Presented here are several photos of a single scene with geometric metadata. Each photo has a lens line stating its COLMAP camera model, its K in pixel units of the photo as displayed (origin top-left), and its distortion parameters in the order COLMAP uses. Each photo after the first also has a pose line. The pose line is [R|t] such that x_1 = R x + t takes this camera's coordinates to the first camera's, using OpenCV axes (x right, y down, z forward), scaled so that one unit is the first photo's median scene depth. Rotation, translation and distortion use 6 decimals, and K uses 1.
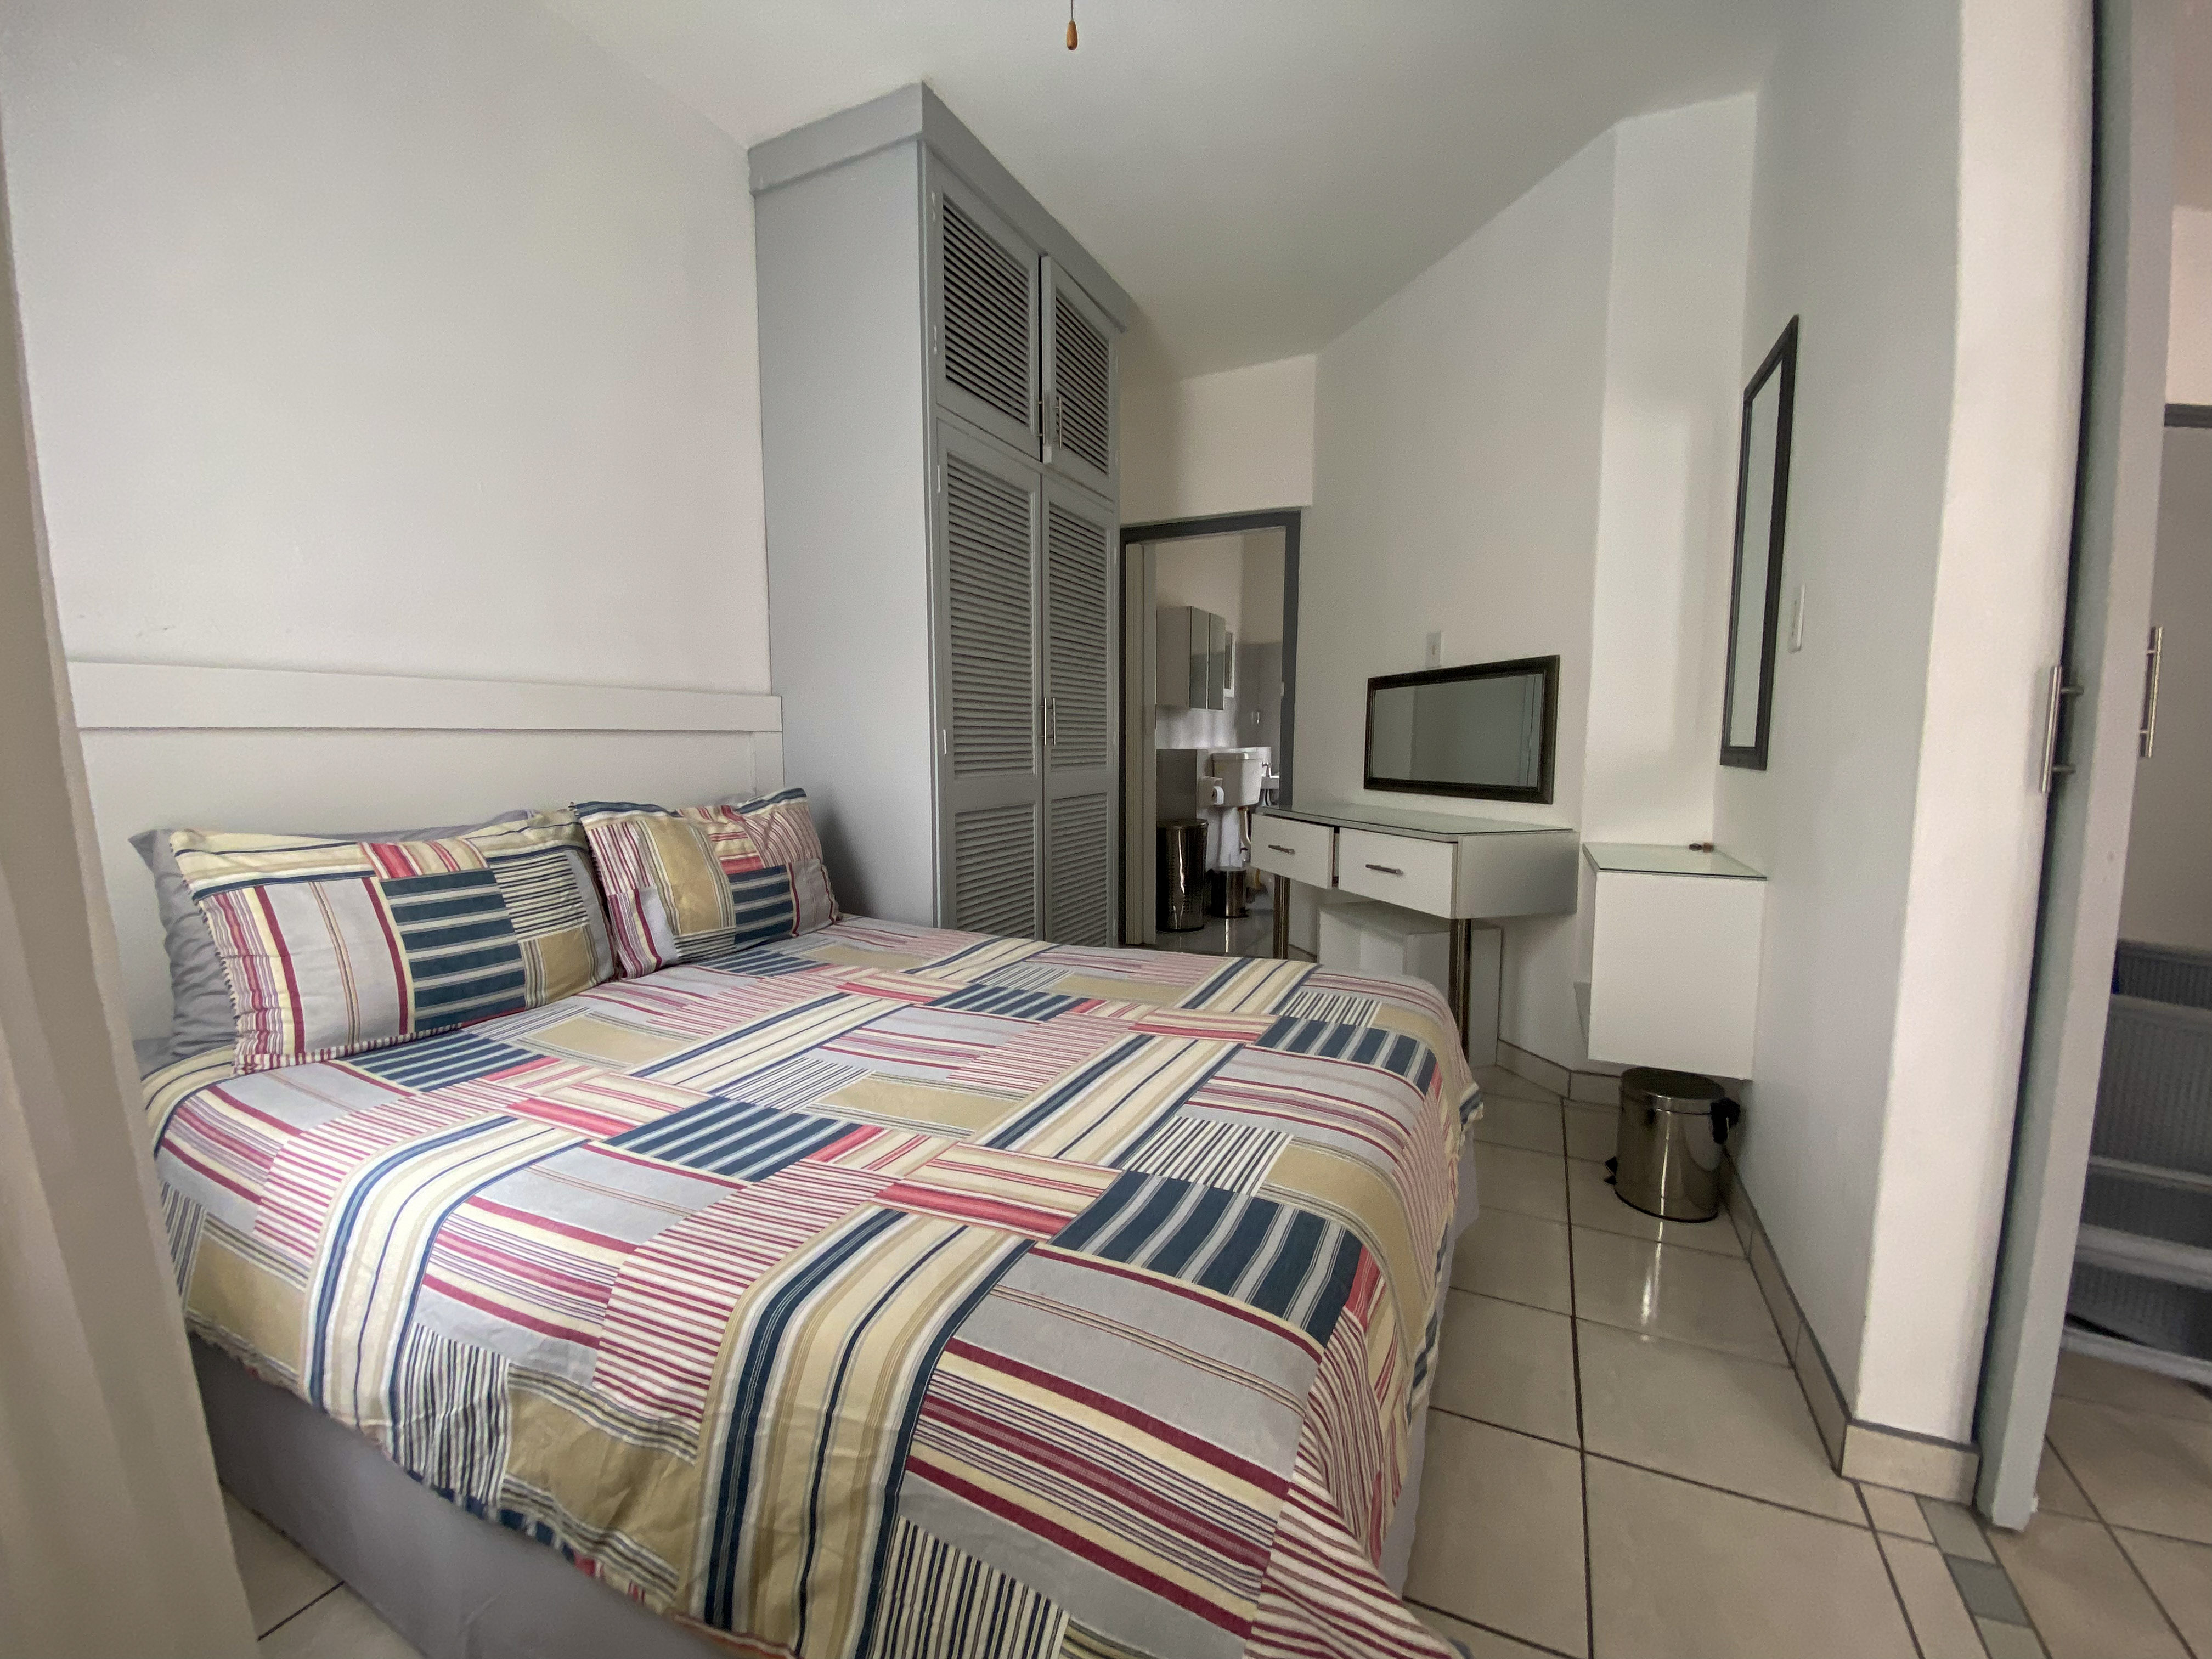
lens RADIAL K [[889.1, 0, 1102.6], [0, 889.1, 823.2], [0, 0, 1]] dist [0.022607, -0.019558]
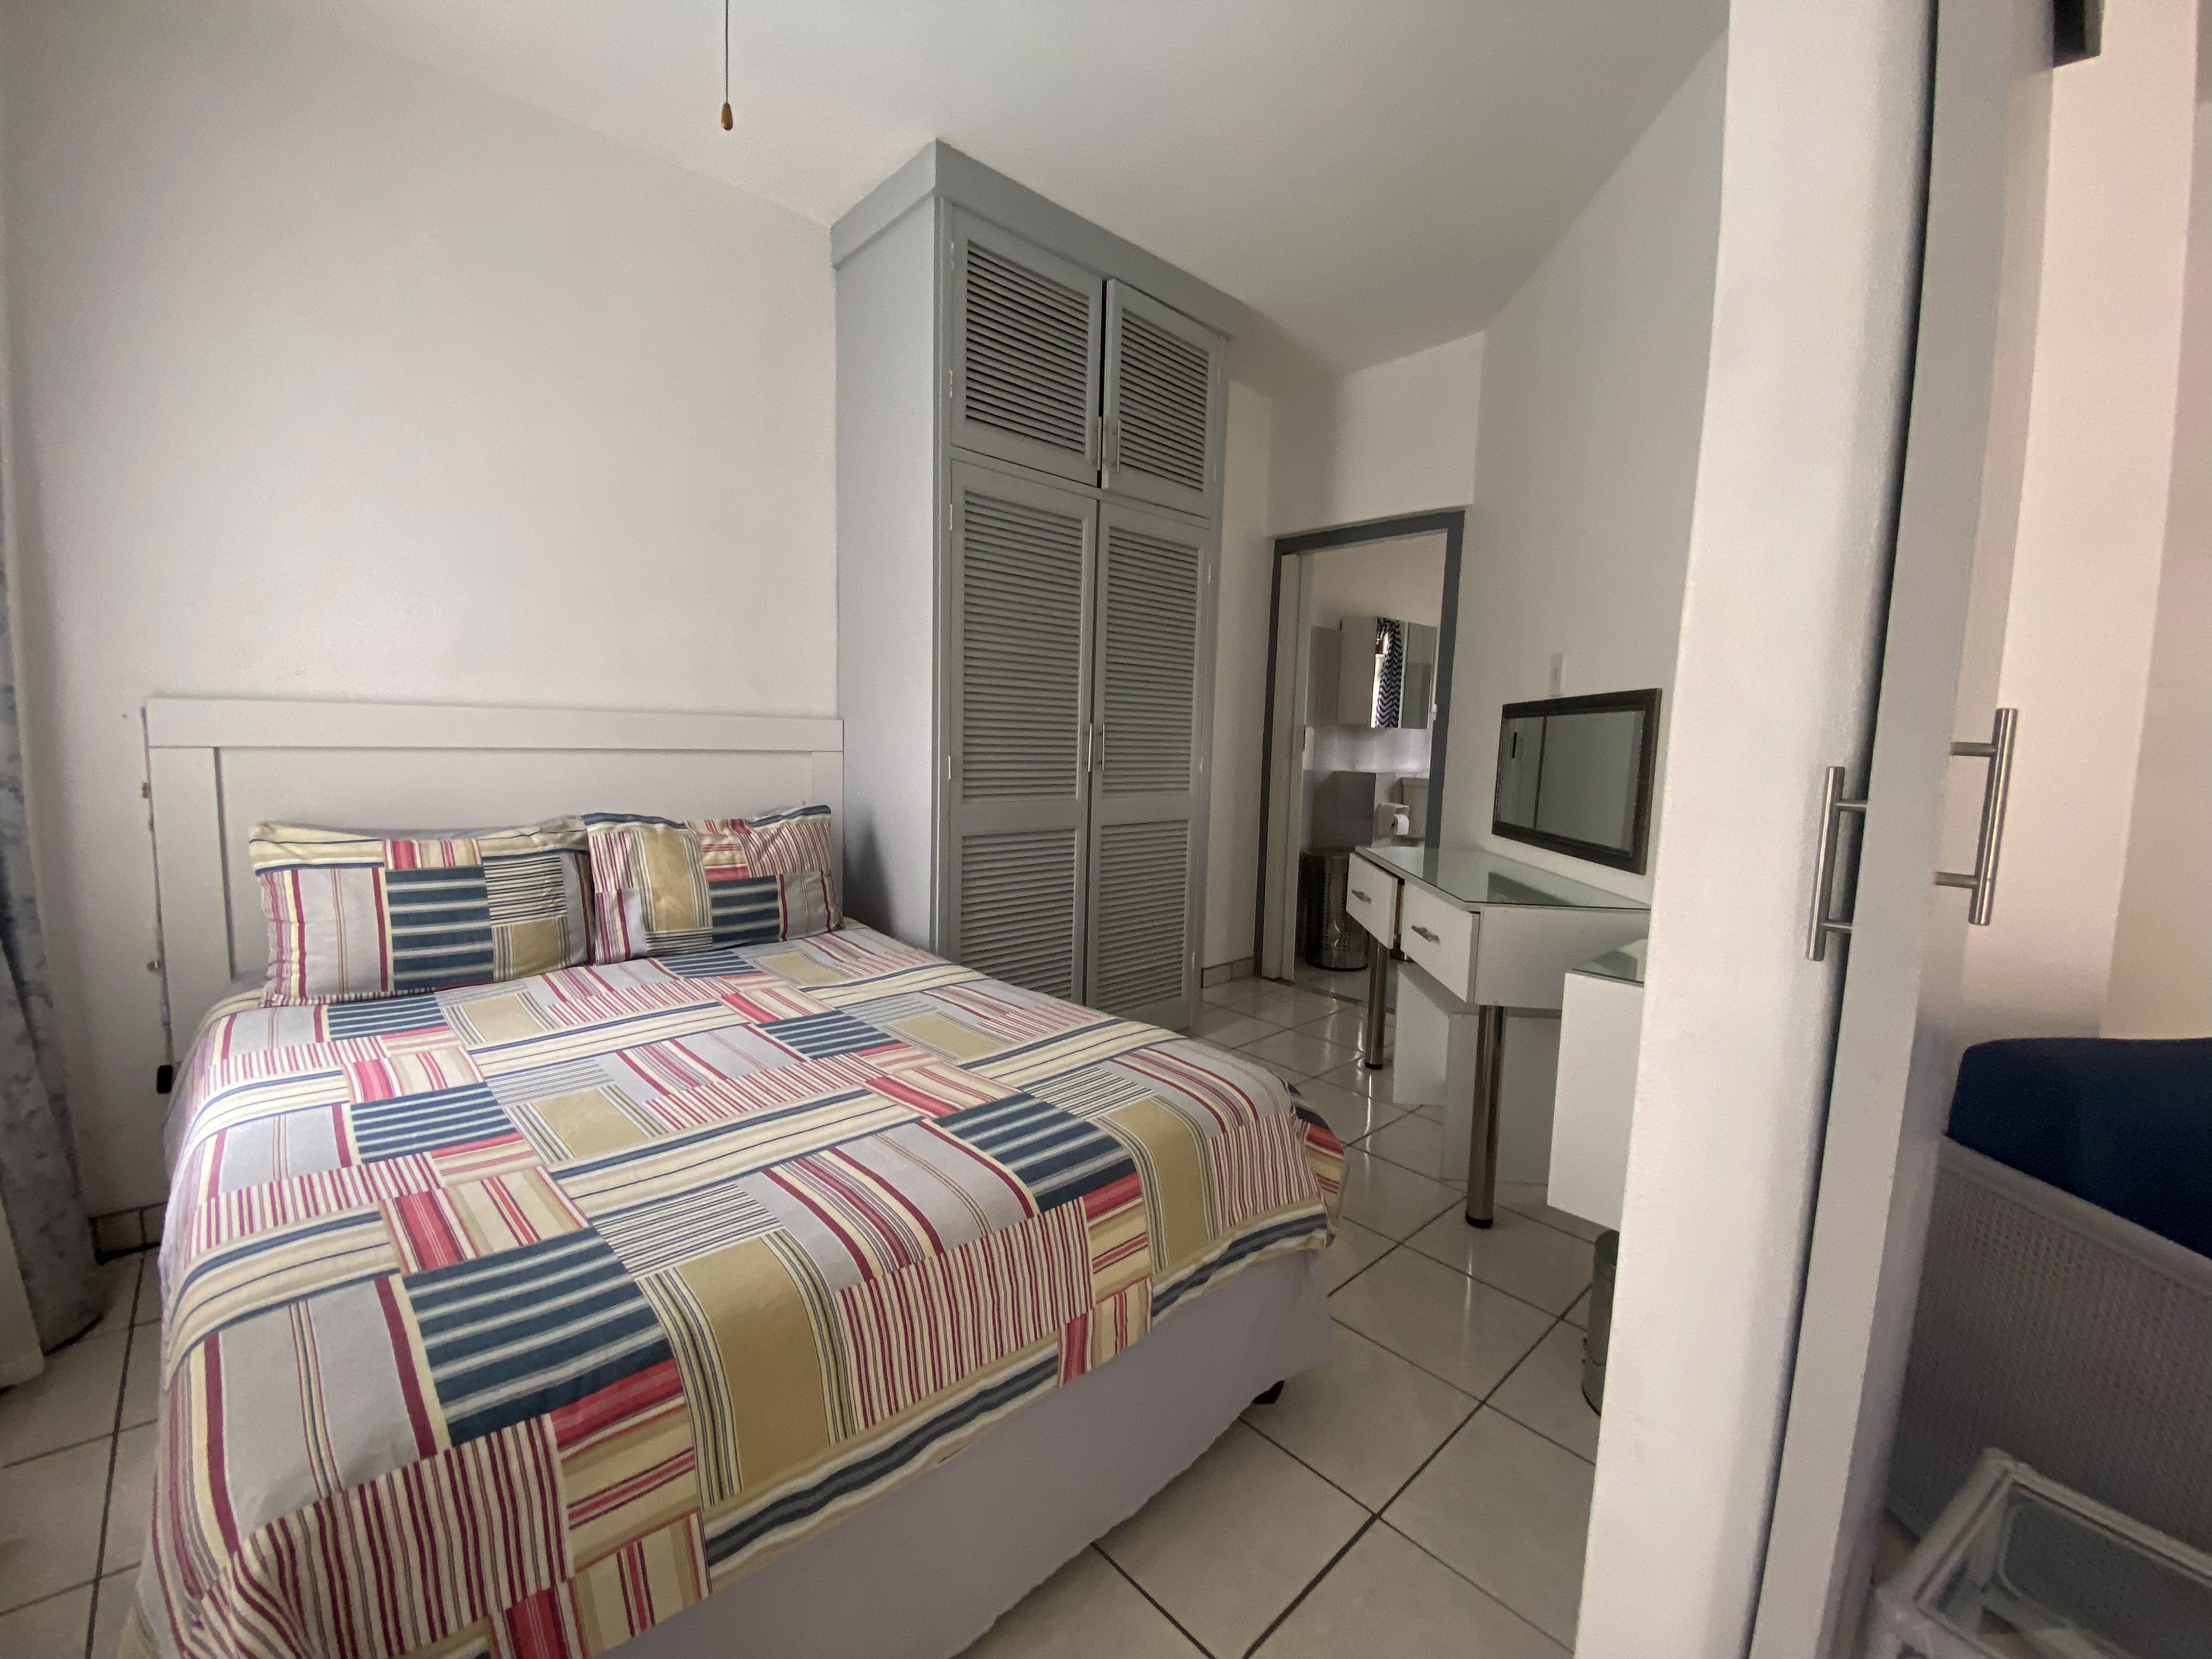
lens RADIAL K [[889.1, 0, 1102.6], [0, 889.1, 823.2], [0, 0, 1]] dist [0.022607, -0.019558]
pose [[0.932177, 0.063378, -0.356412, 0.536058], [-0.063722, 0.997909, 0.010790, -0.073266], [0.356351, 0.012653, 0.934267, 0.136782]]
